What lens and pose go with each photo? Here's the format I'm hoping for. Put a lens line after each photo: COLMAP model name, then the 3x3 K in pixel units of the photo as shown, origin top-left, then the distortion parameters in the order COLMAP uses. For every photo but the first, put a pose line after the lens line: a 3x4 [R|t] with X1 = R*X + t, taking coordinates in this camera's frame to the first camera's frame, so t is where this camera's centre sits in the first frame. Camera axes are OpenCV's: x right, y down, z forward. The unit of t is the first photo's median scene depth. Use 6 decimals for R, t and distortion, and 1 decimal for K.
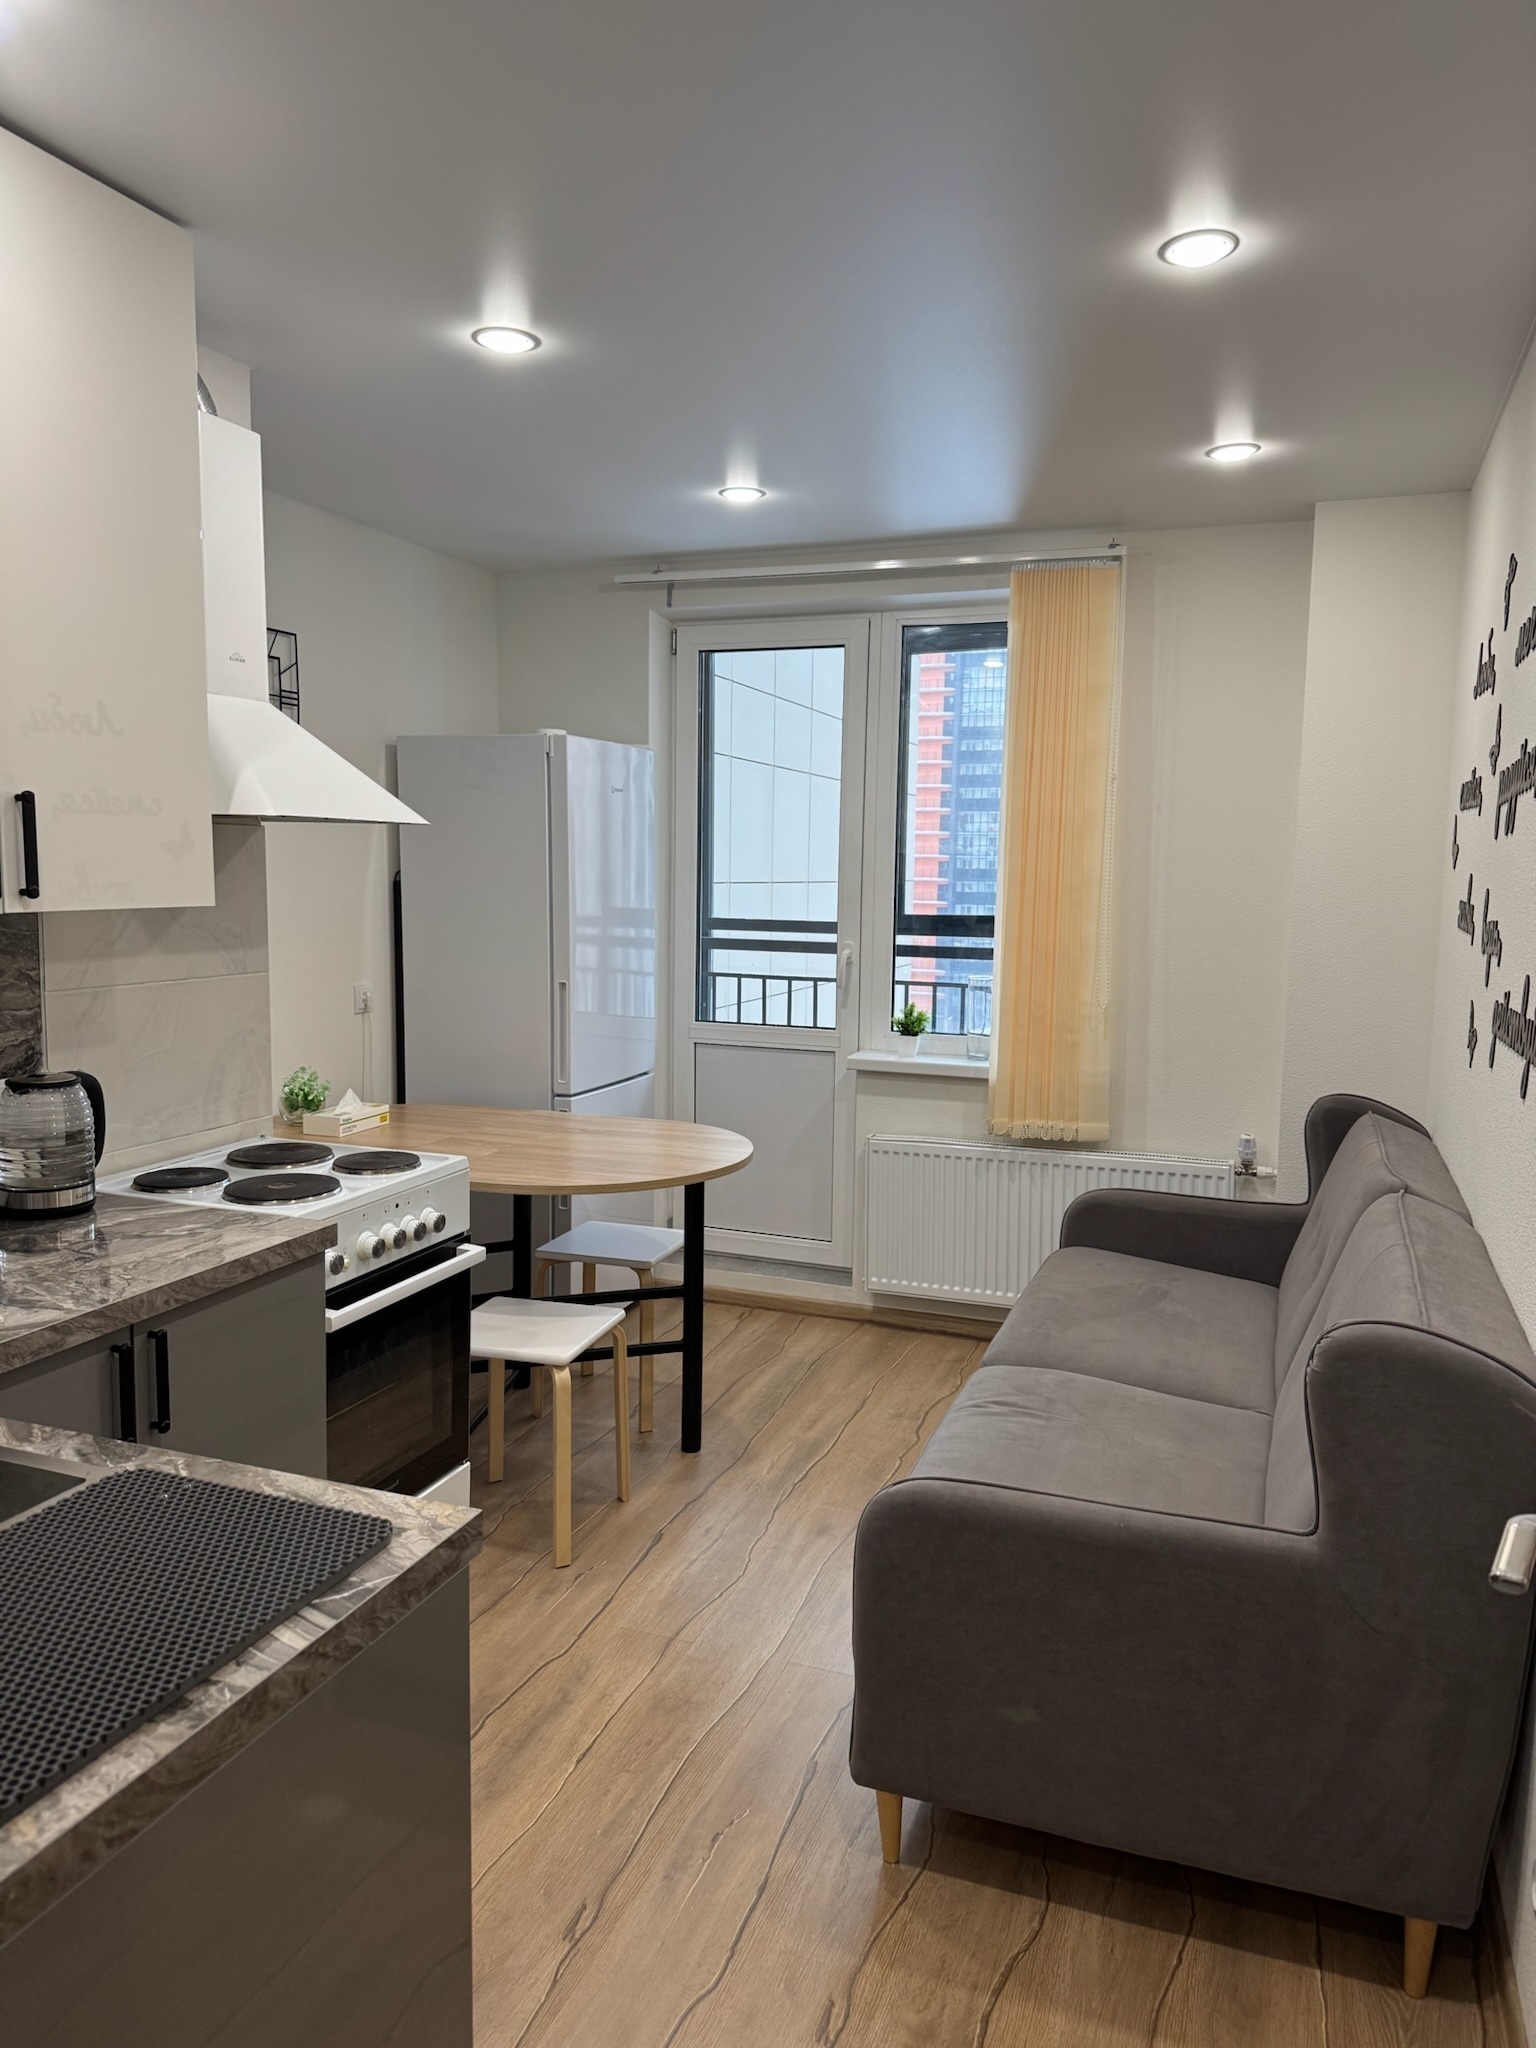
lens RADIAL K [[1446.0, 0, 769.7], [0, 1446.0, 1028.1], [0, 0, 1]] dist [0.003338, -0.008116]
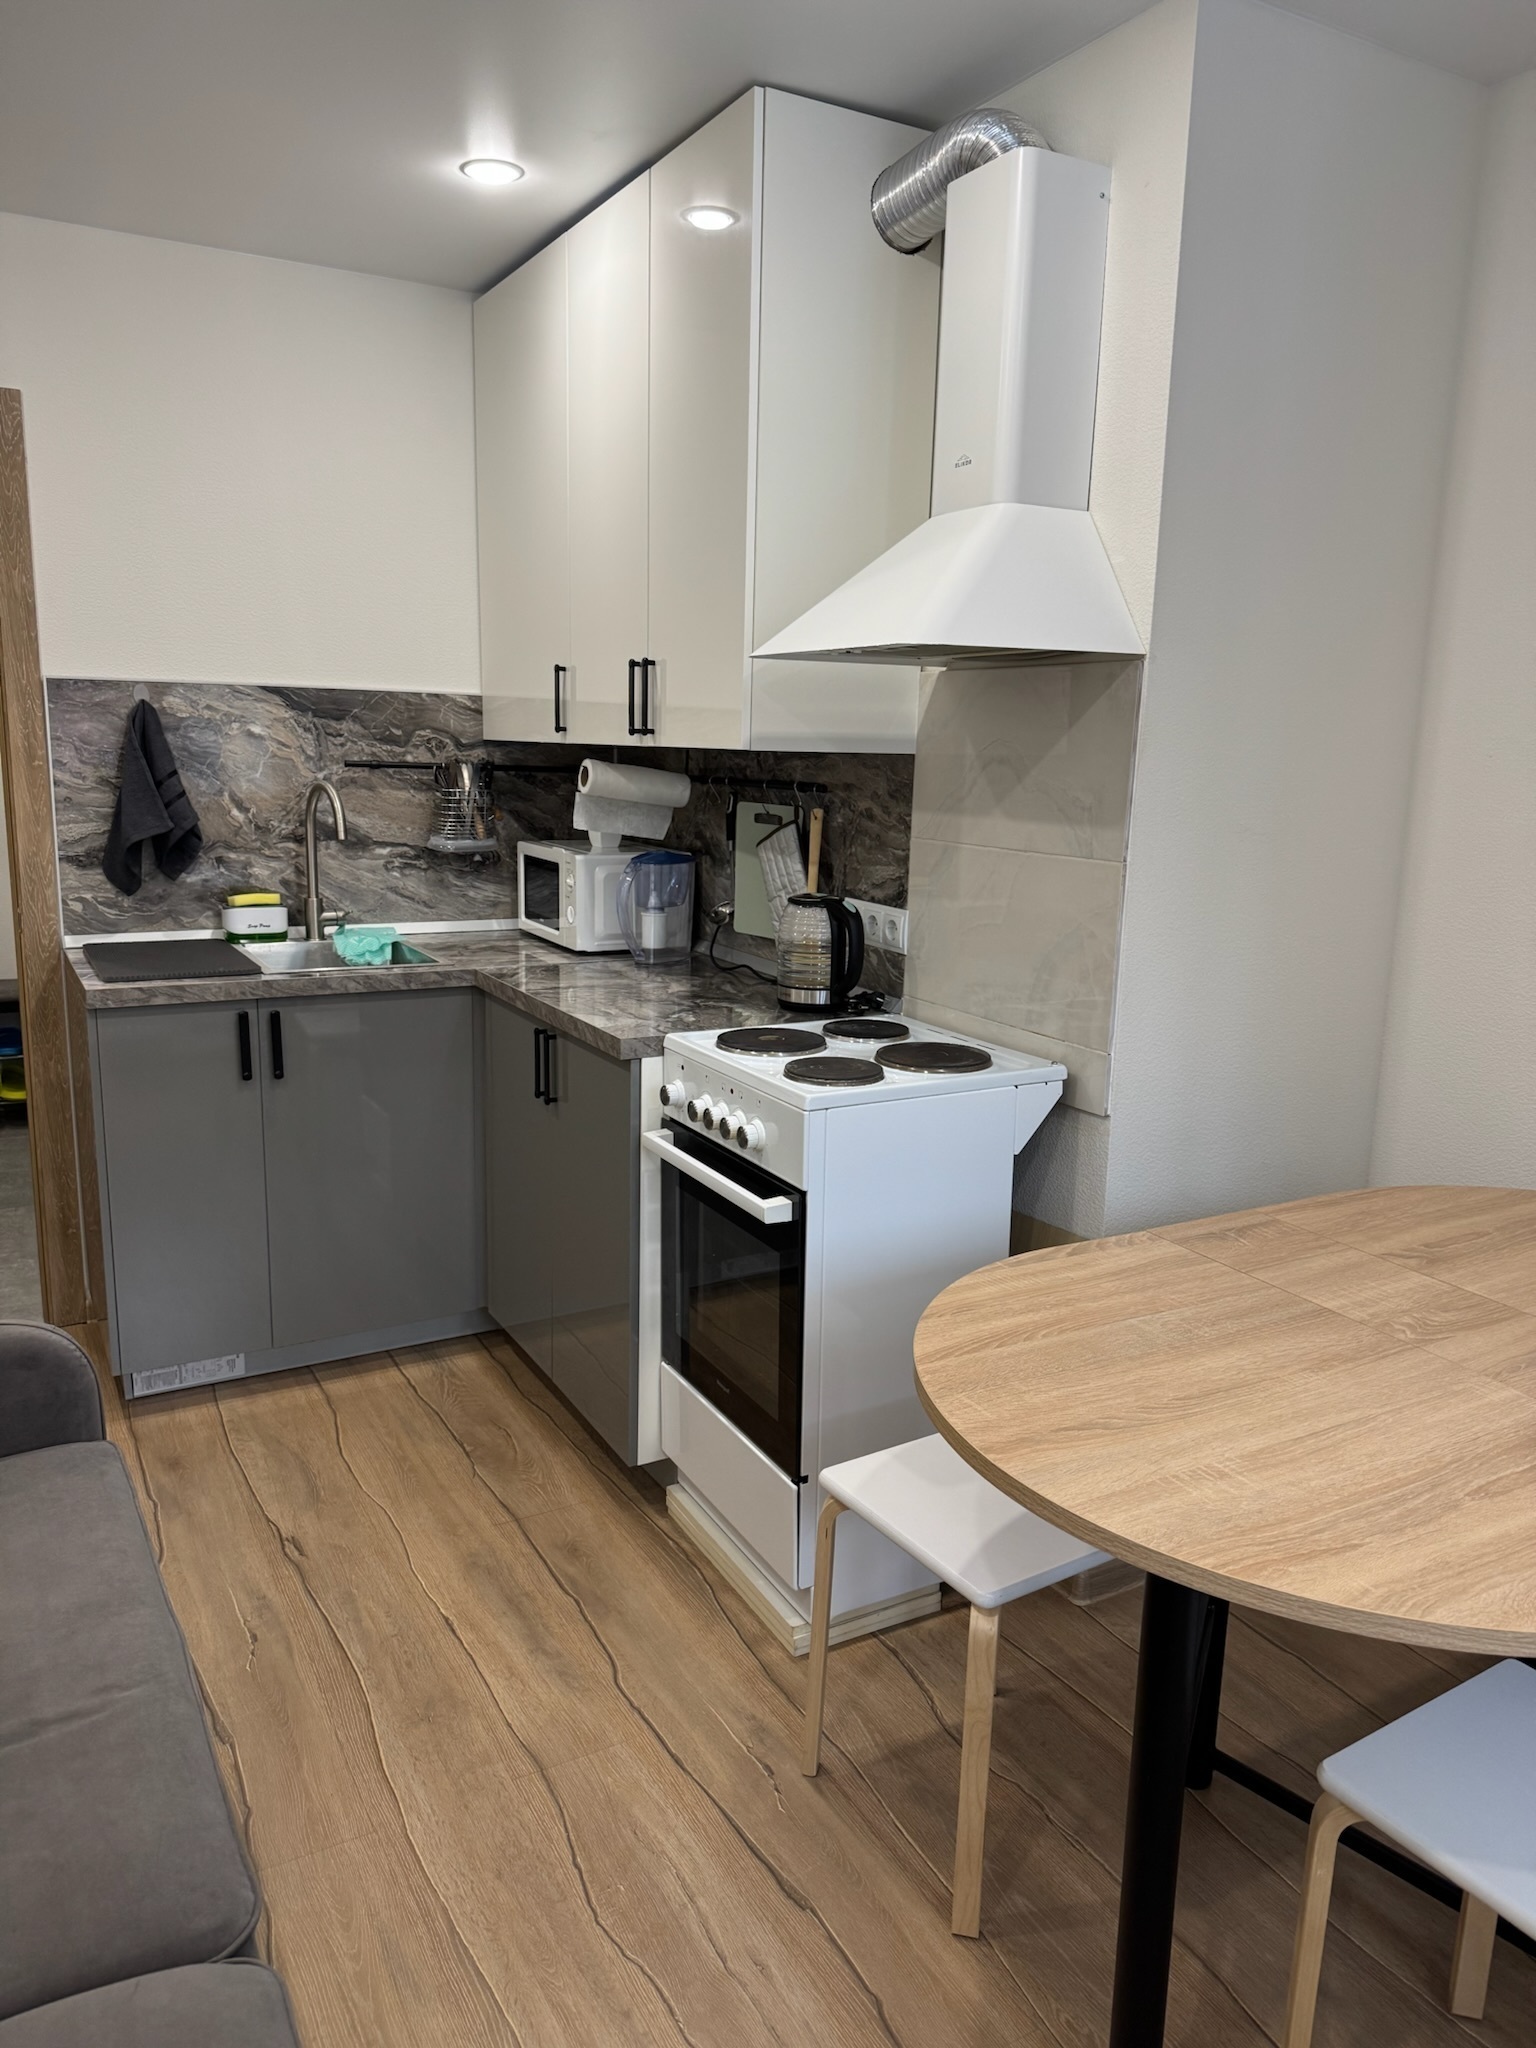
lens RADIAL K [[1446.0, 0, 770.3], [0, 1446.0, 1024.0], [0, 0, 1]] dist [0.003338, -0.008116]
pose [[-0.645635, 0.120869, -0.754020, 0.394853], [-0.114262, 0.960988, 0.251884, -0.147243], [0.755049, 0.248781, -0.606637, 1.565538]]
